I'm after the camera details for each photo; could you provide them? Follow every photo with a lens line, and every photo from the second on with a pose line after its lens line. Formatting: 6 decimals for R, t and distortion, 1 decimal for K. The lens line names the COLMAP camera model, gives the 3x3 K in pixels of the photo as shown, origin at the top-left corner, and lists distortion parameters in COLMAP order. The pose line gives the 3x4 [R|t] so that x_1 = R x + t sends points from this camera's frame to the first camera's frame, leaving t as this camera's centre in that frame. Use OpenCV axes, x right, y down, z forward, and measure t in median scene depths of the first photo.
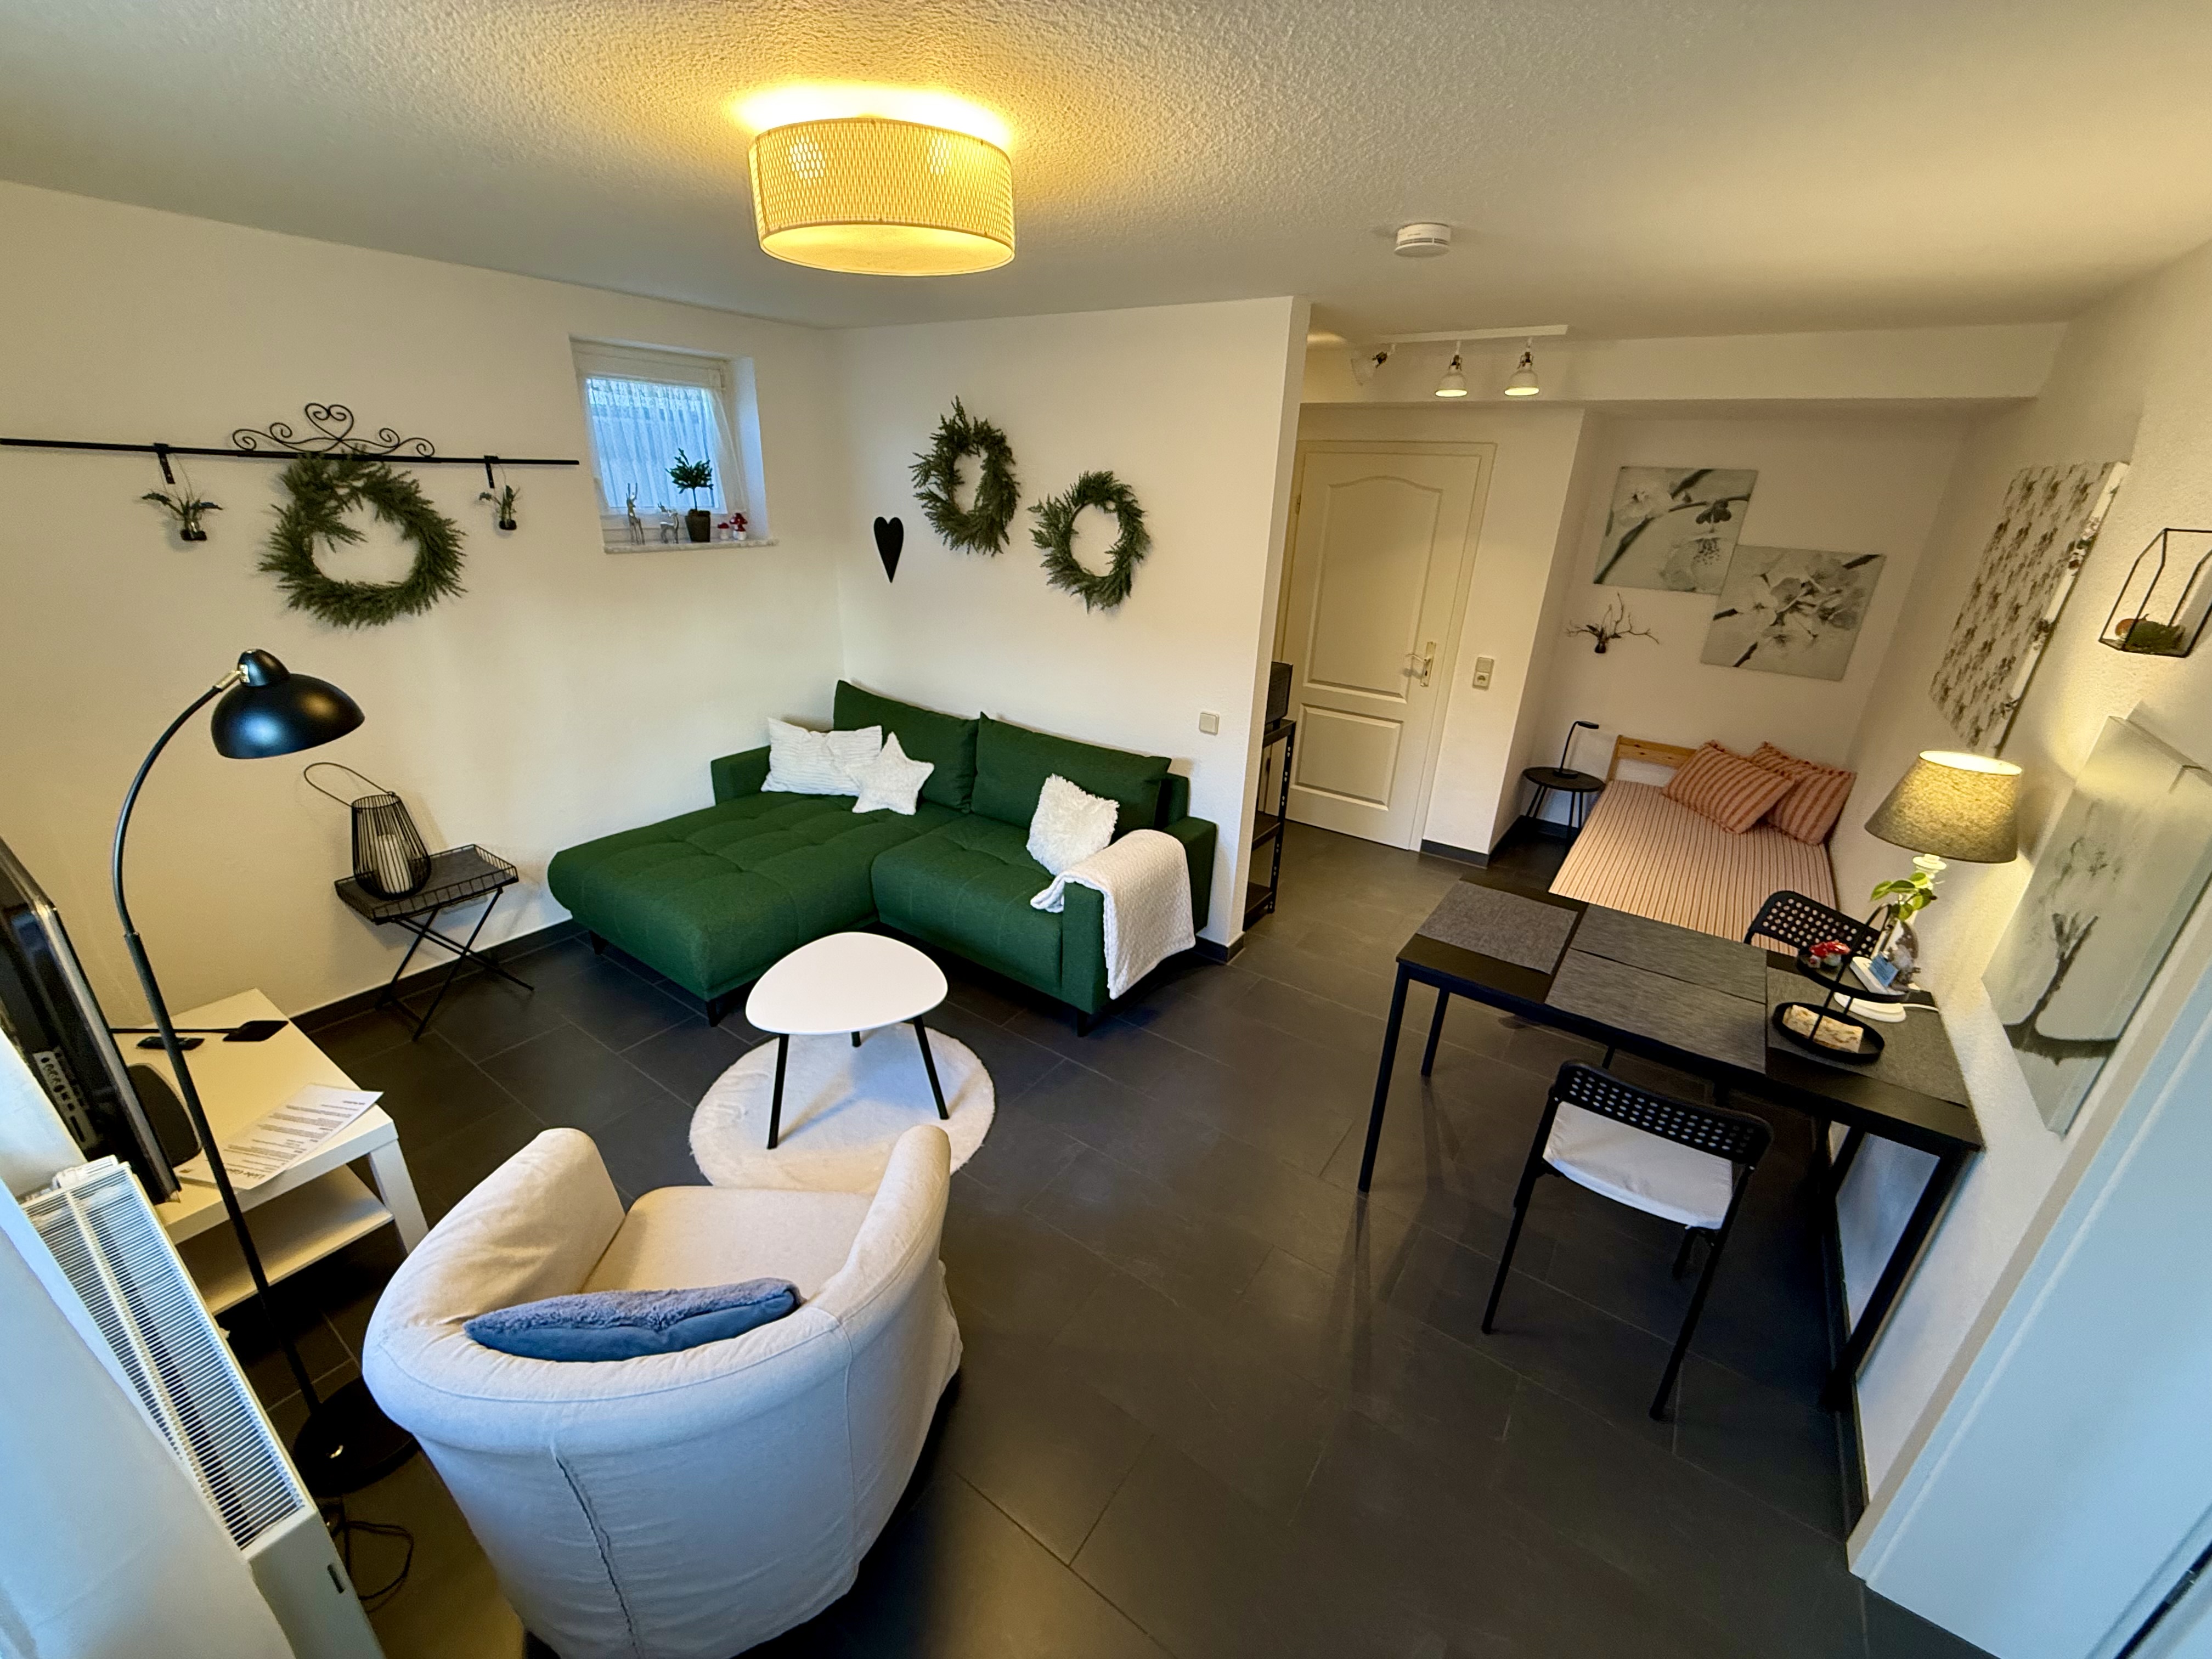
lens RADIAL K [[883.2, 0, 1101.4], [0, 883.2, 832.1], [0, 0, 1]] dist [0.001895, -0.002938]
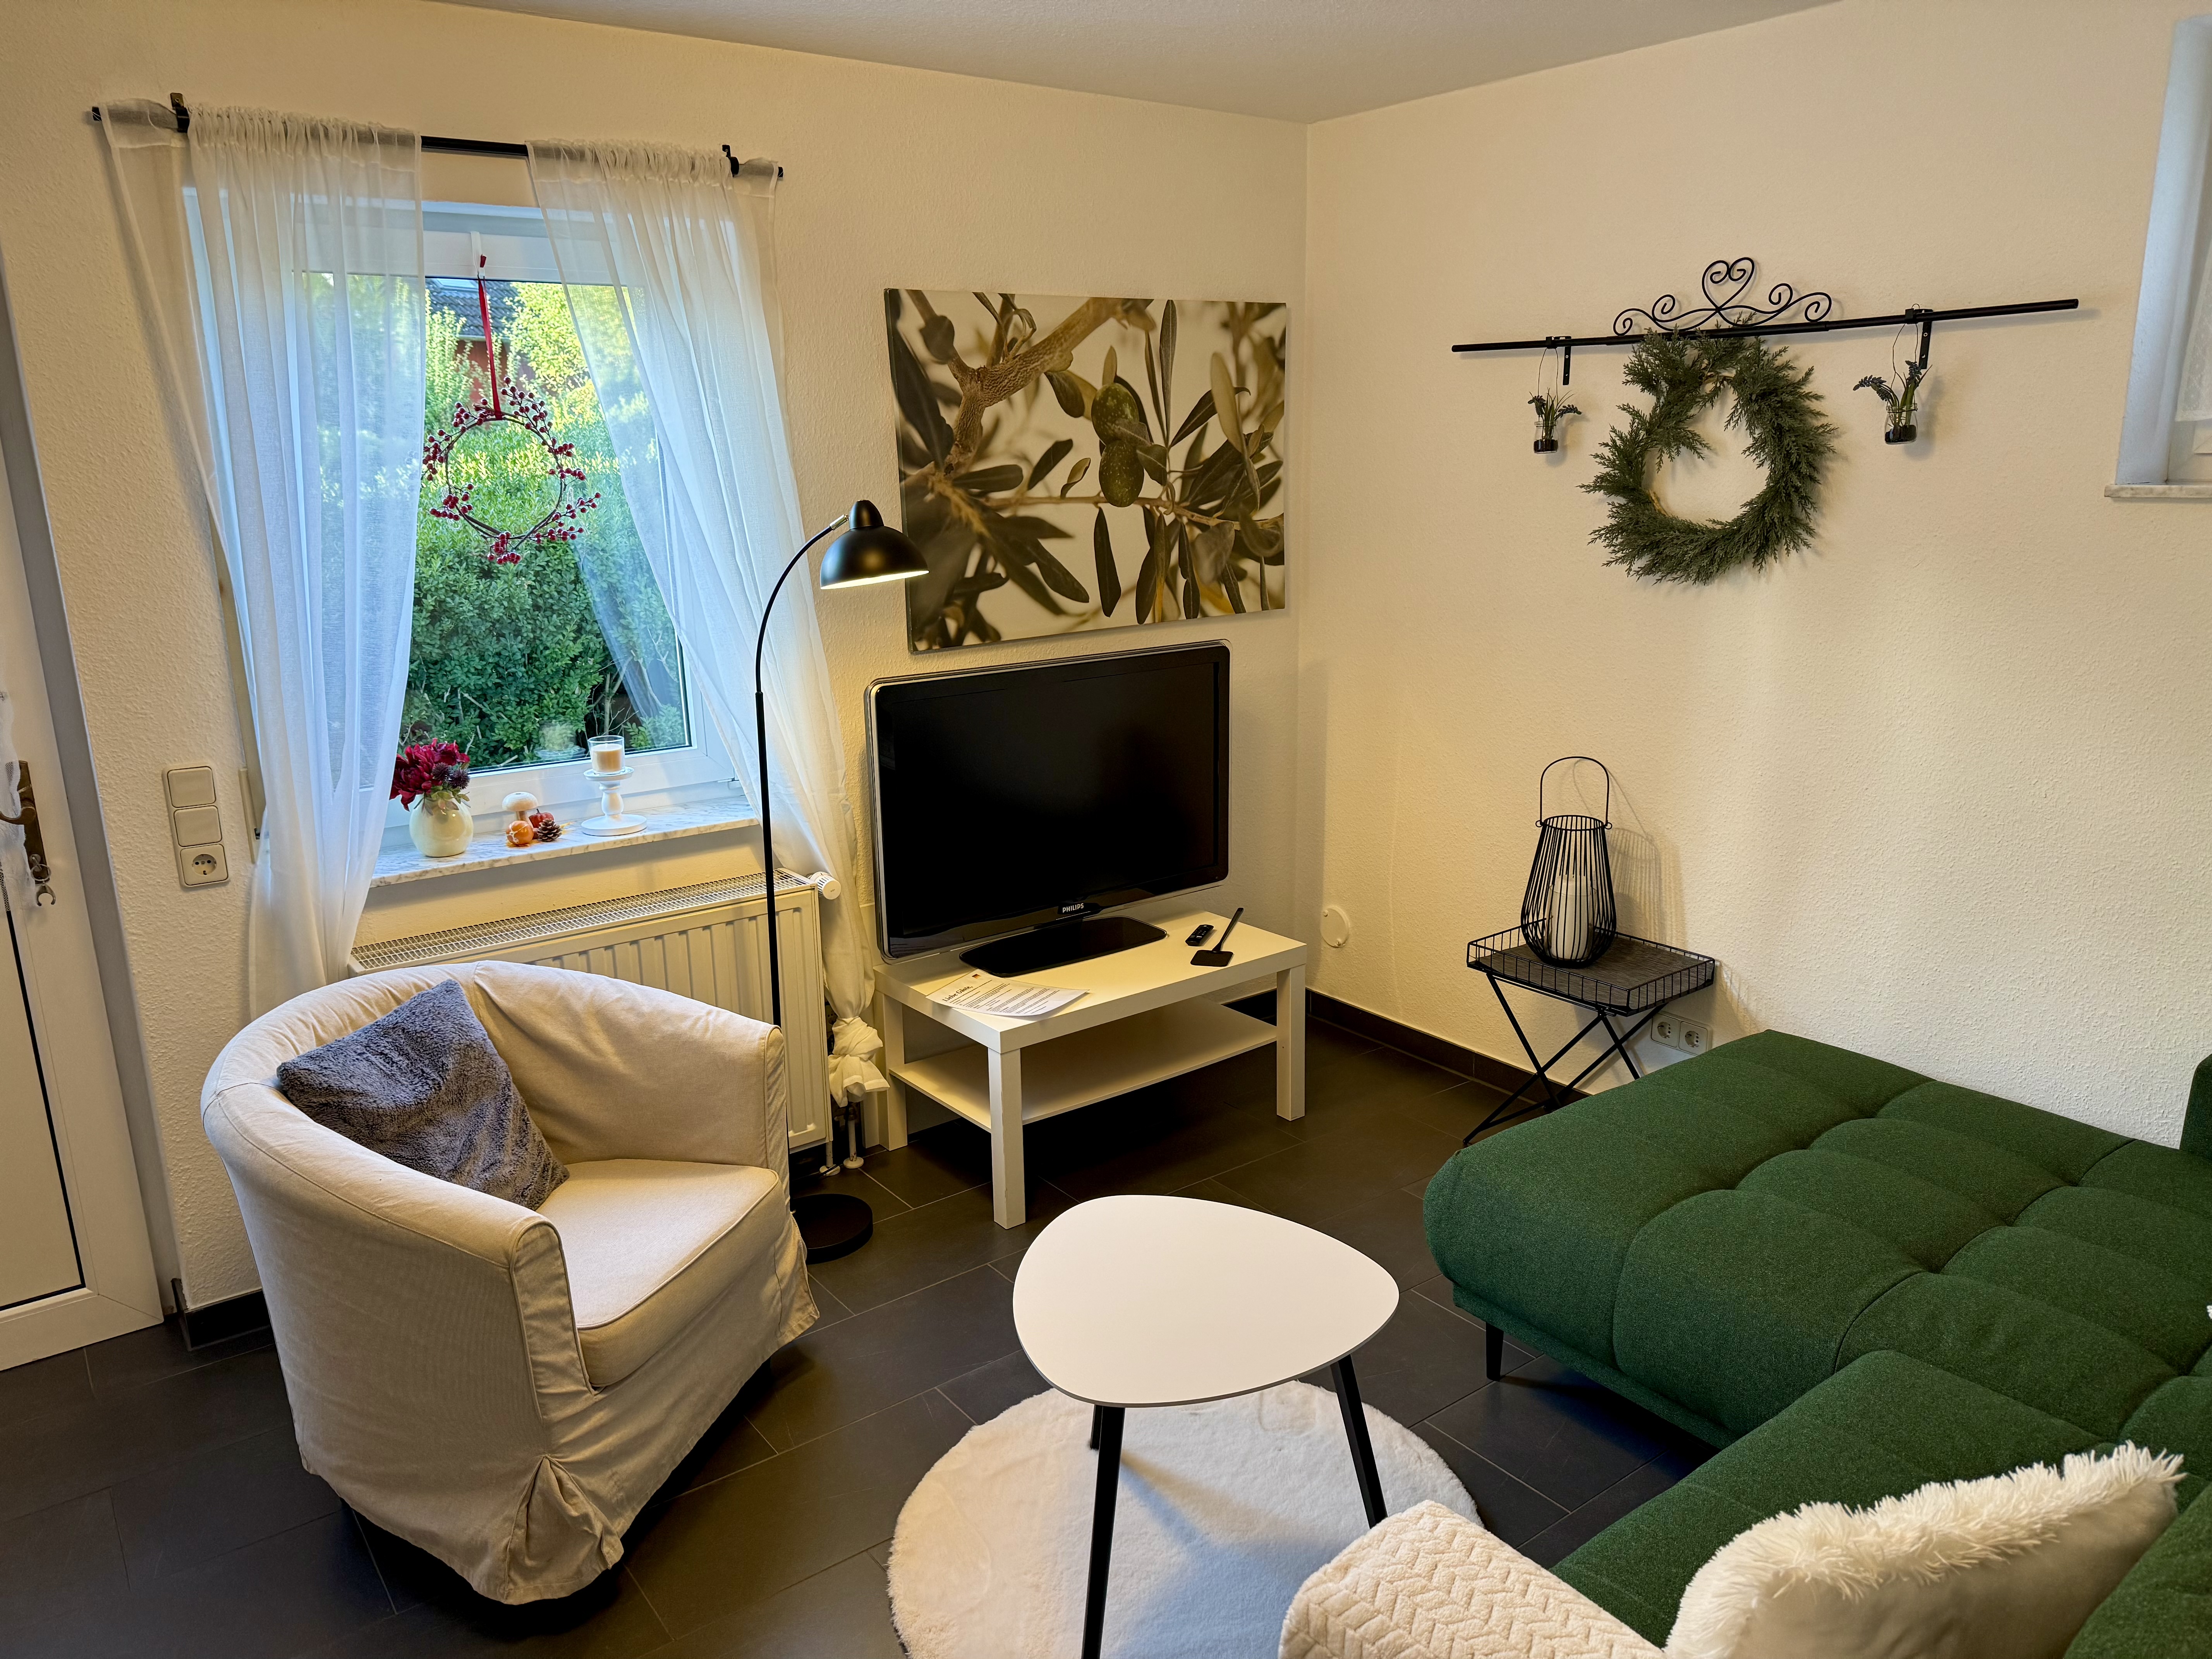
lens RADIAL K [[1570.9, 0, 1076.7], [0, 1570.9, 849.7], [0, 0, 1]] dist [0.098226, -0.198644]
pose [[-0.307494, 0.200288, -0.930232, 0.428882], [-0.349223, 0.885626, 0.306122, -0.243976], [0.885150, 0.418989, -0.202380, 0.858190]]
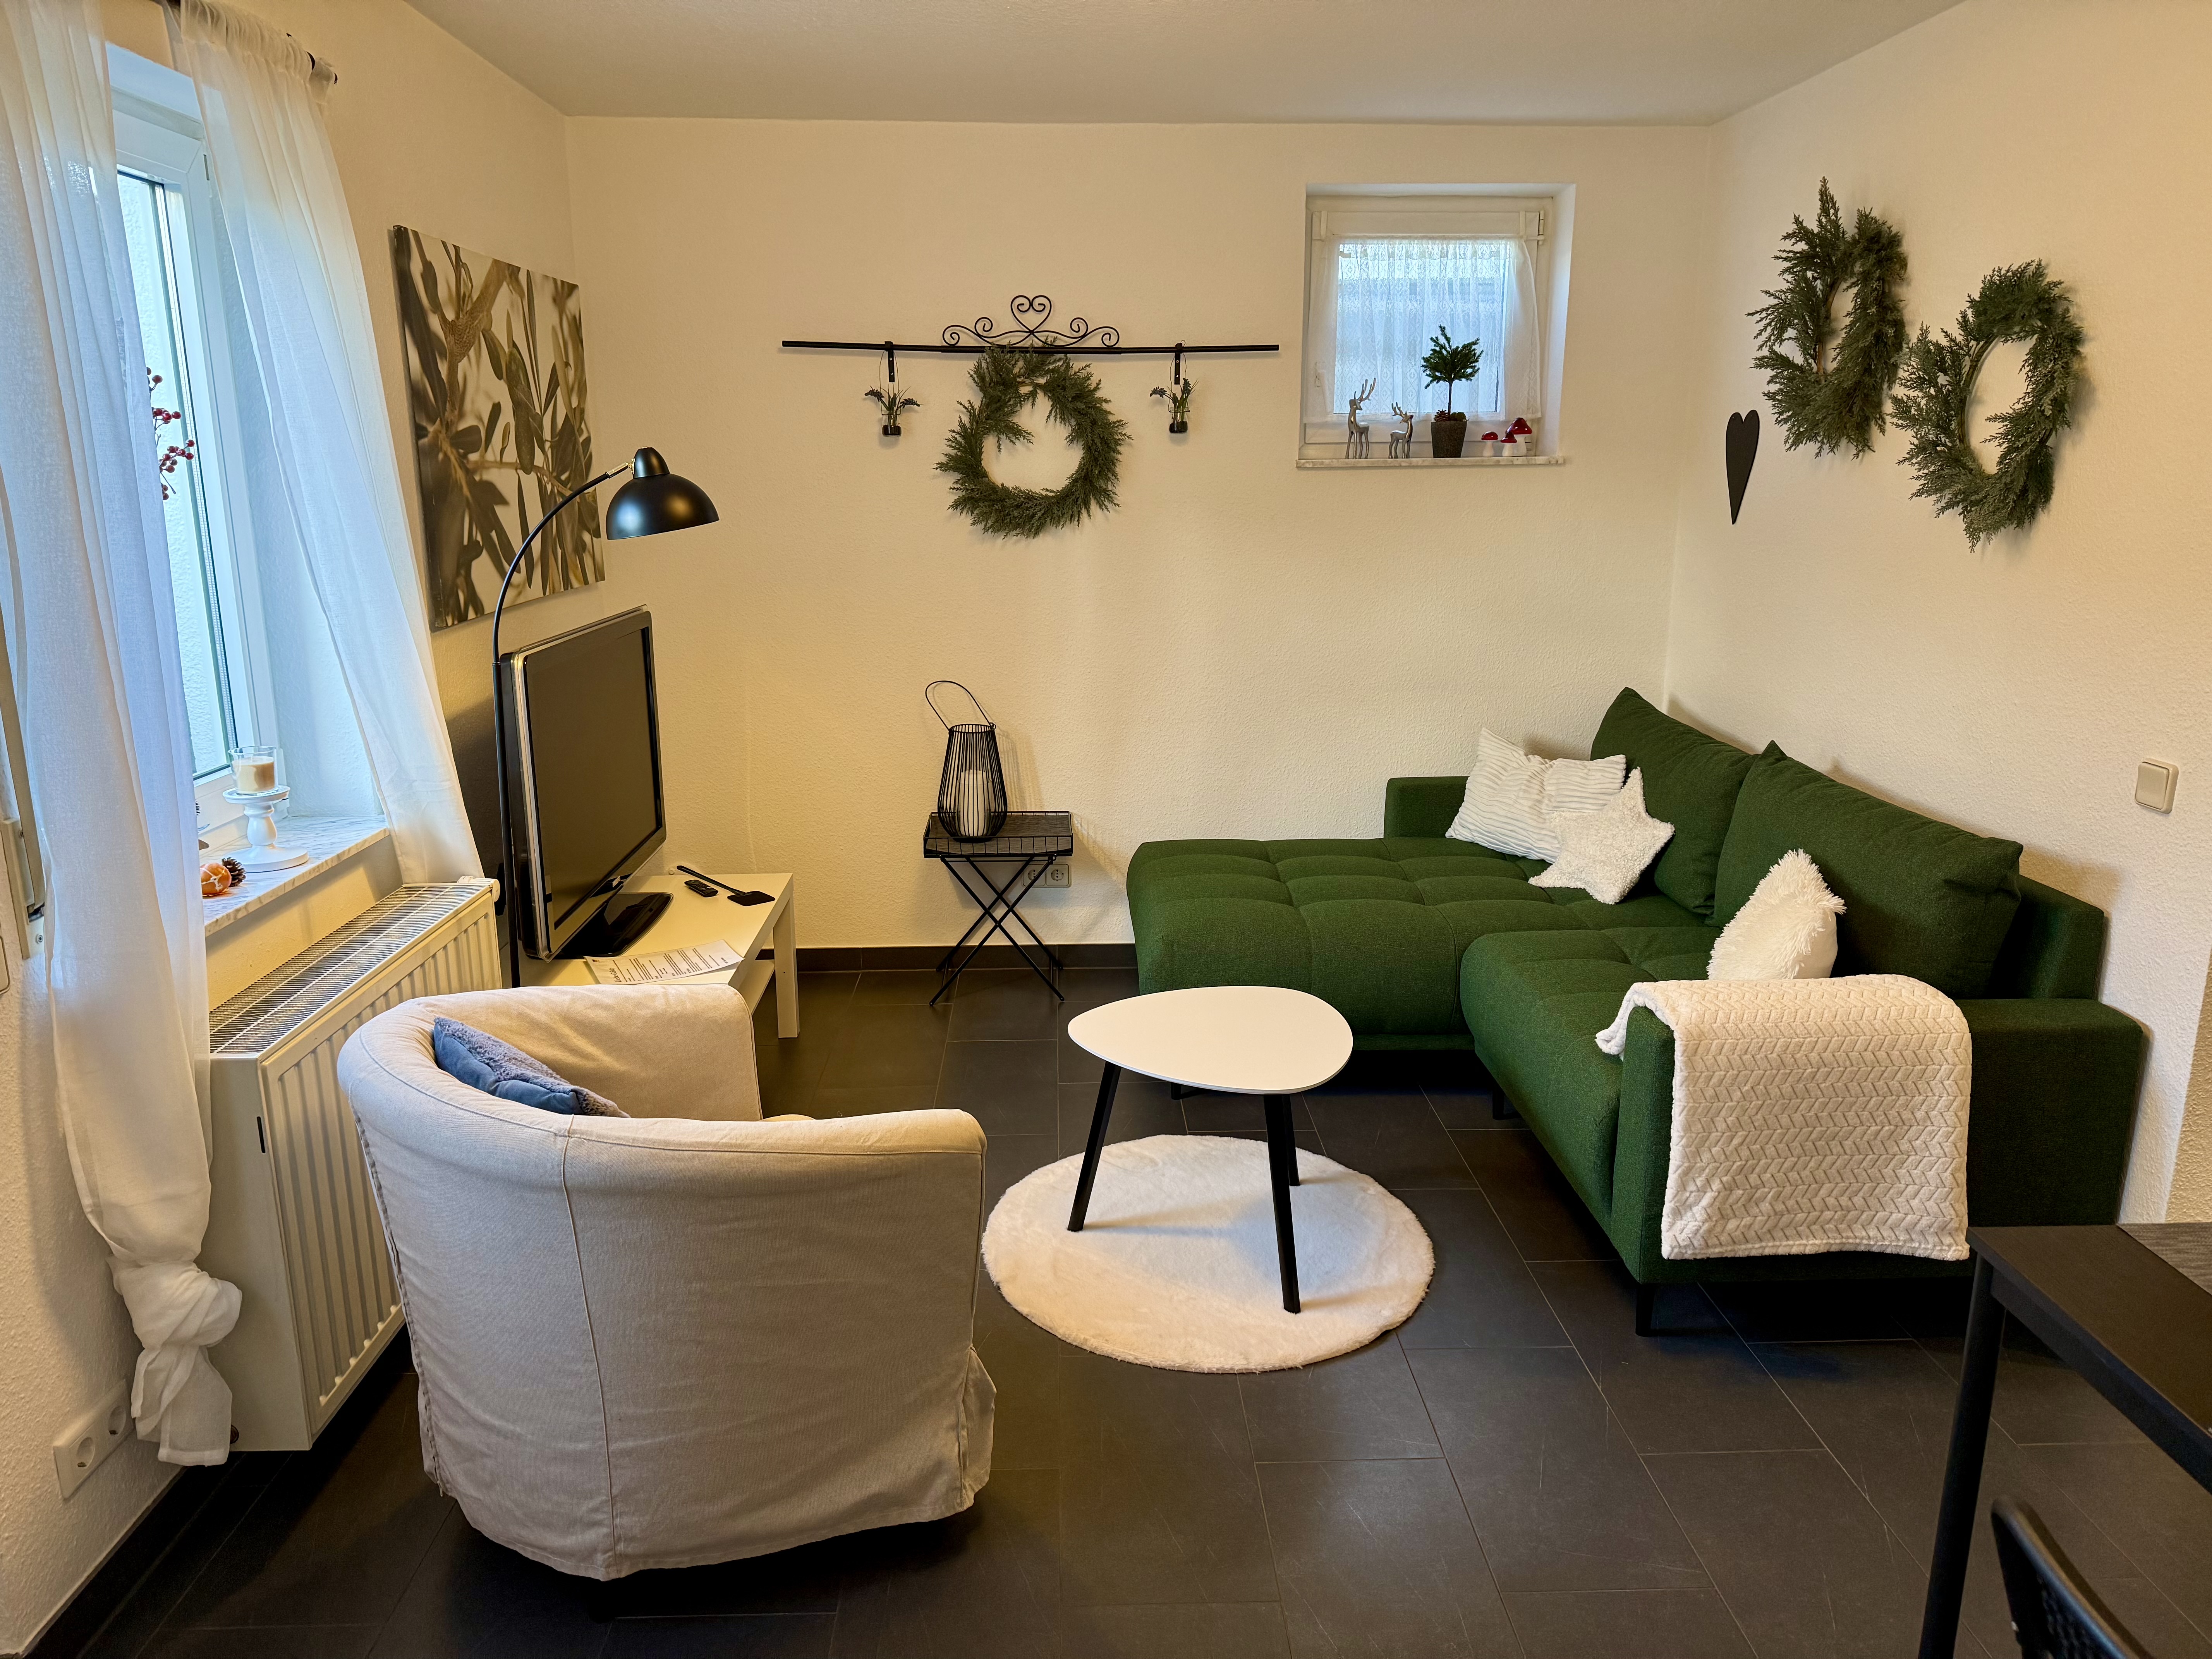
lens RADIAL K [[1550.7, 0, 1102.7], [0, 1550.7, 838.8], [0, 0, 1]] dist [0.095581, -0.147528]
pose [[0.600571, 0.150316, -0.785315, 0.463112], [-0.278833, 0.959886, -0.029508, 0.075426], [0.749378, 0.236693, 0.618392, 0.154802]]
